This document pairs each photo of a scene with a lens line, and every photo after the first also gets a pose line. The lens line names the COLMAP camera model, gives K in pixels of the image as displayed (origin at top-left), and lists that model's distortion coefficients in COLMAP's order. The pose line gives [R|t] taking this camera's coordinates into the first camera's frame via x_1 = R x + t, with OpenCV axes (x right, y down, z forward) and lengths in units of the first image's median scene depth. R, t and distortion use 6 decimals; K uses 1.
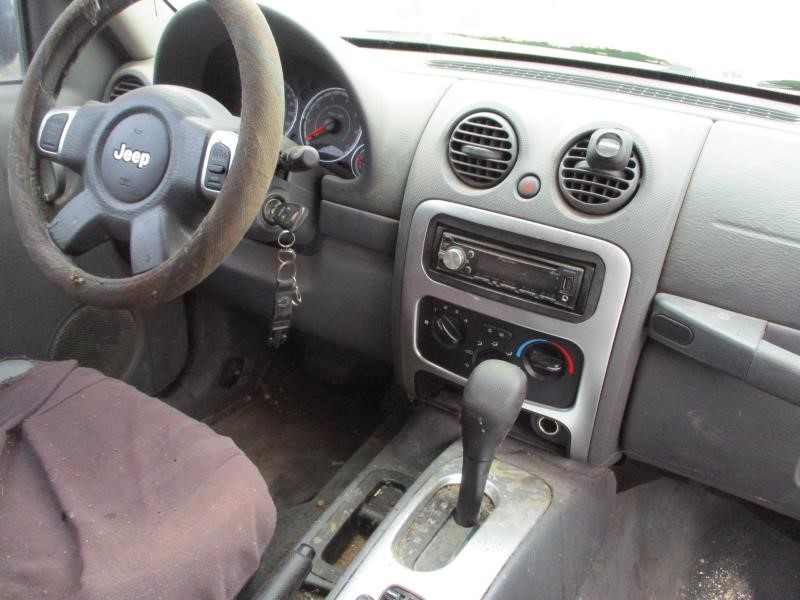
lens RADIAL K [[666.1, 0, 400.0], [0, 666.1, 300.0], [0, 0, 1]] dist [-0.028619, 0.007564]
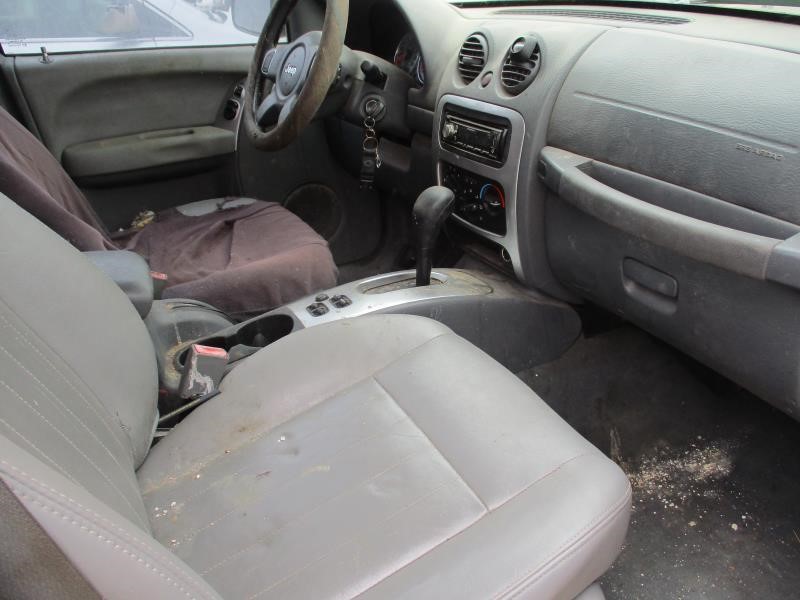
lens RADIAL K [[666.1, 0, 400.0], [0, 666.1, 300.0], [0, 0, 1]] dist [-0.028619, 0.007564]
pose [[0.848198, 0.138662, -0.511207, 0.853701], [-0.145525, 0.988991, 0.026803, 0.309545], [0.509296, 0.051659, 0.859040, -0.370184]]
